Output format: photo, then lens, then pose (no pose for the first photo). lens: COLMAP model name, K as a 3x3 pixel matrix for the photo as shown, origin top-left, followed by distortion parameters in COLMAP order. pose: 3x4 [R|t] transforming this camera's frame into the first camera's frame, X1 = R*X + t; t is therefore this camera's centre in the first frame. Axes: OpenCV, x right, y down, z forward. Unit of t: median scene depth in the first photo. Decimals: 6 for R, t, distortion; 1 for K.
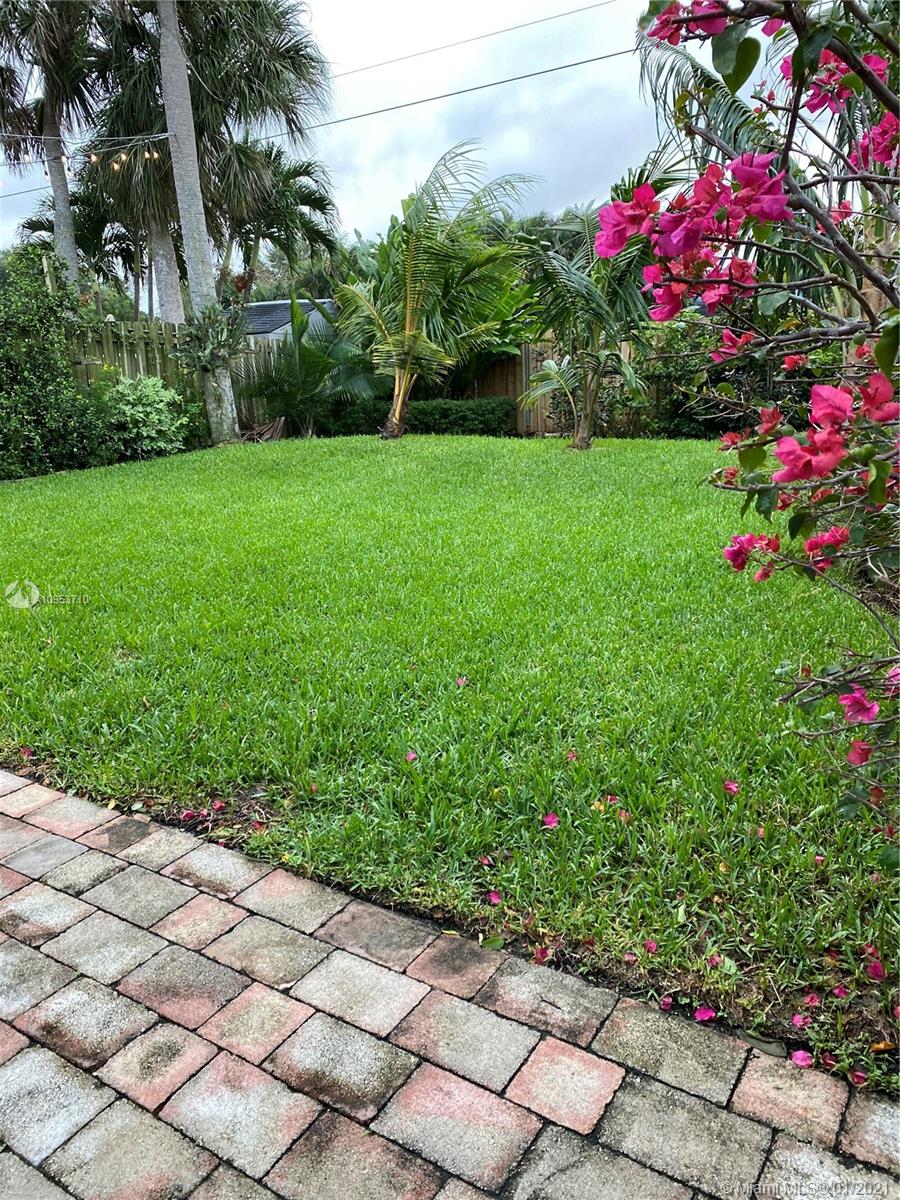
lens RADIAL K [[923.2, 0, 450.4], [0, 923.2, 596.2], [0, 0, 1]] dist [0.045683, -0.045669]
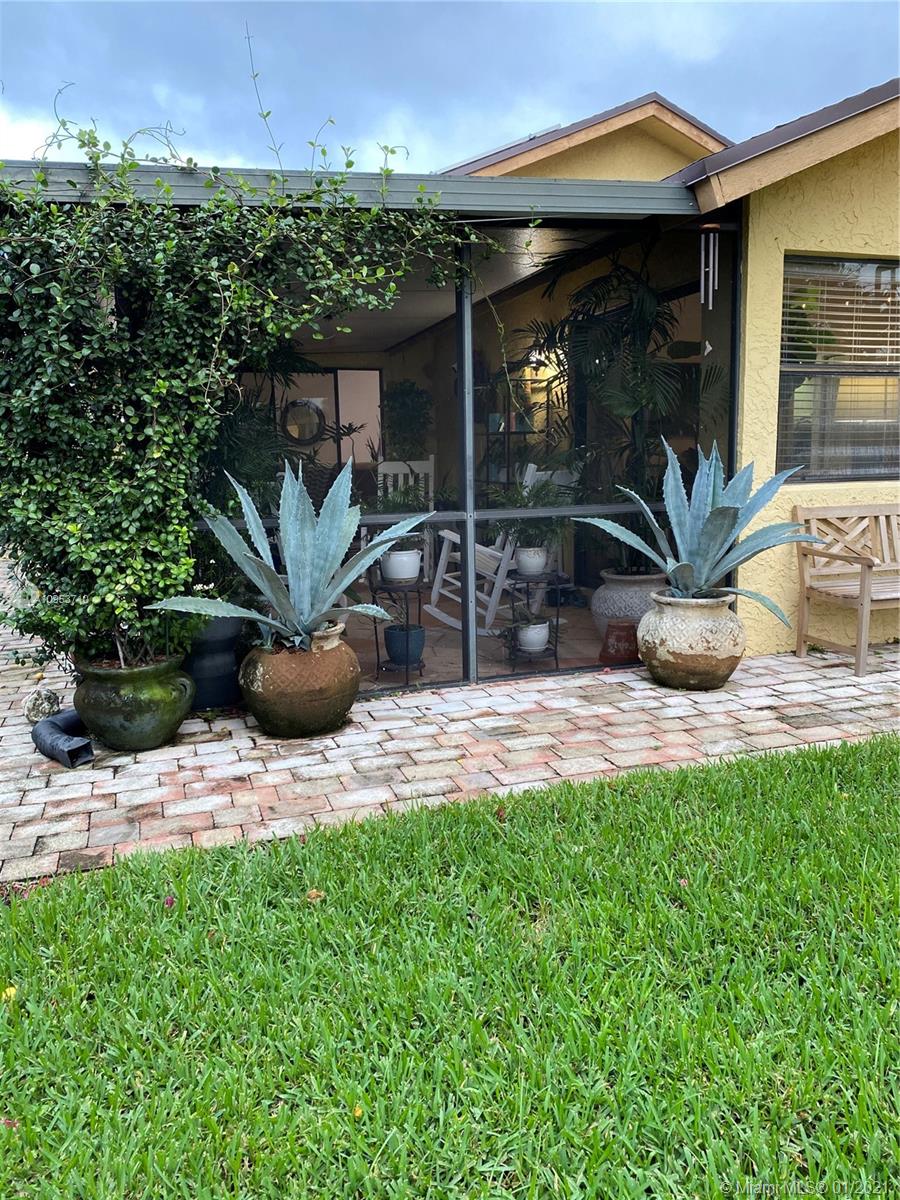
lens RADIAL K [[923.2, 0, 453.7], [0, 923.2, 599.0], [0, 0, 1]] dist [0.045683, -0.045669]
pose [[-0.619831, 0.195182, -0.760075, 0.066775], [-0.150449, 0.921051, 0.359208, -0.184315], [0.770179, 0.337001, -0.541531, 0.620489]]
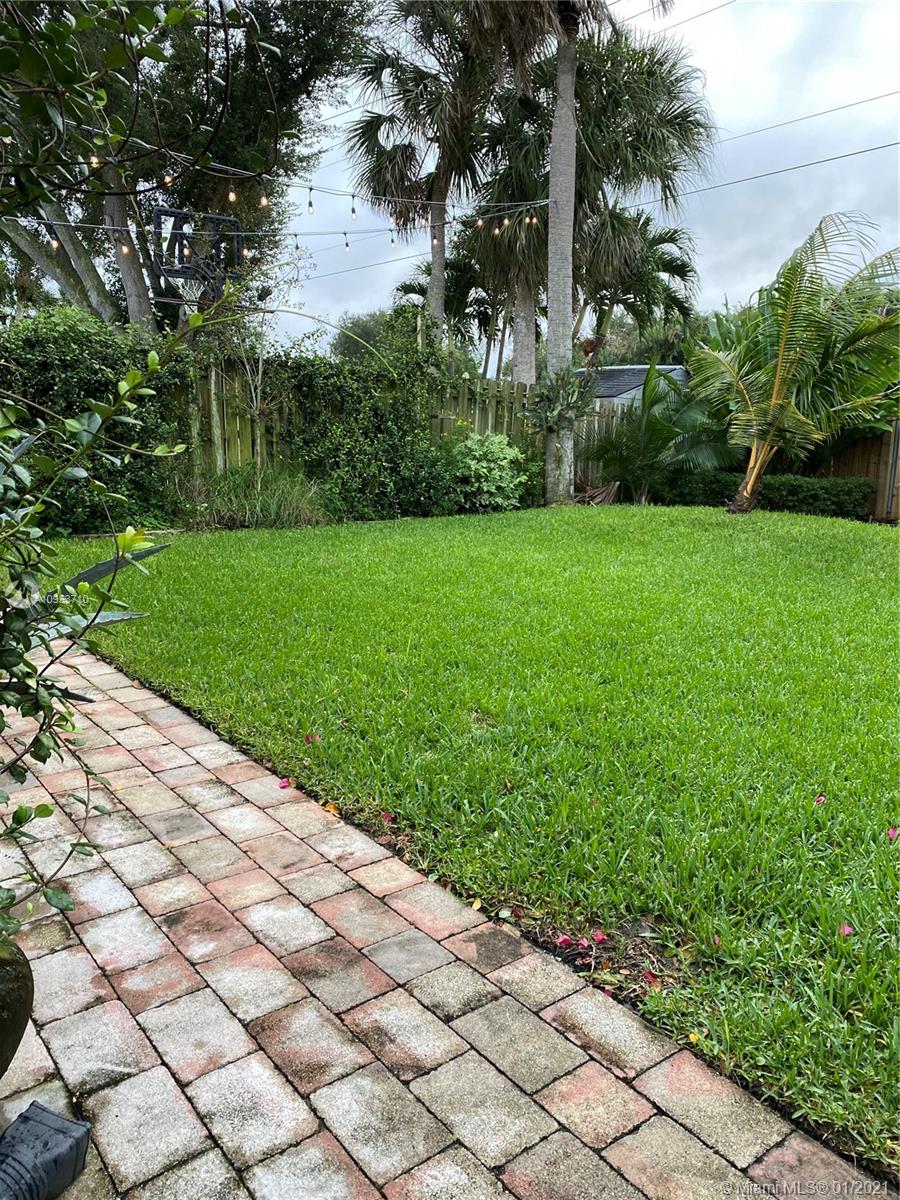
lens RADIAL K [[923.2, 0, 449.5], [0, 923.2, 610.7], [0, 0, 1]] dist [0.045683, -0.045669]
pose [[0.942415, 0.123439, -0.310833, -0.051428], [-0.139459, 0.989780, -0.029764, -0.007702], [0.303982, 0.071398, 0.949999, 0.046267]]
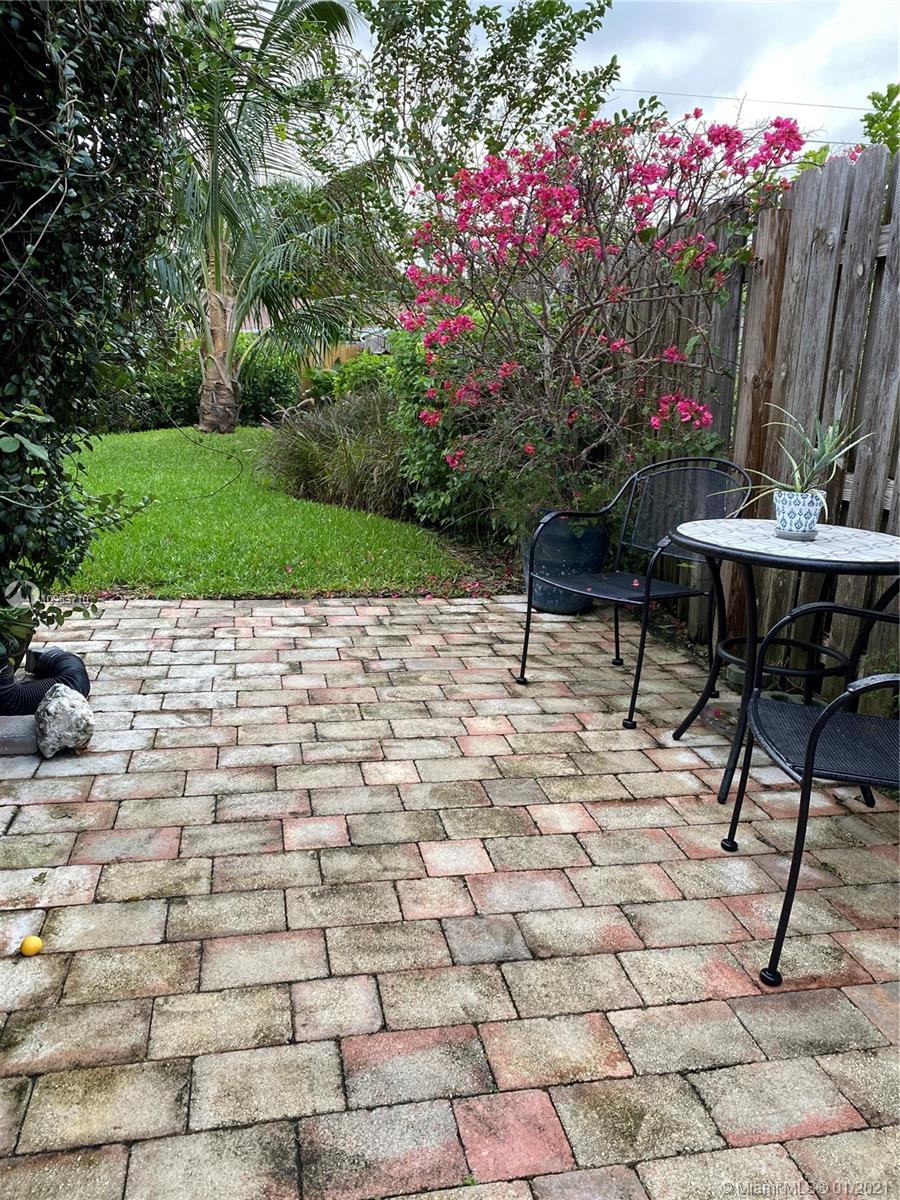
lens RADIAL K [[923.2, 0, 445.3], [0, 923.2, 601.1], [0, 0, 1]] dist [0.045683, -0.045669]
pose [[0.712756, -0.104699, 0.693554, -0.347567], [0.114131, 0.992931, 0.032603, 0.087474], [-0.692065, 0.055918, 0.719666, -0.248081]]
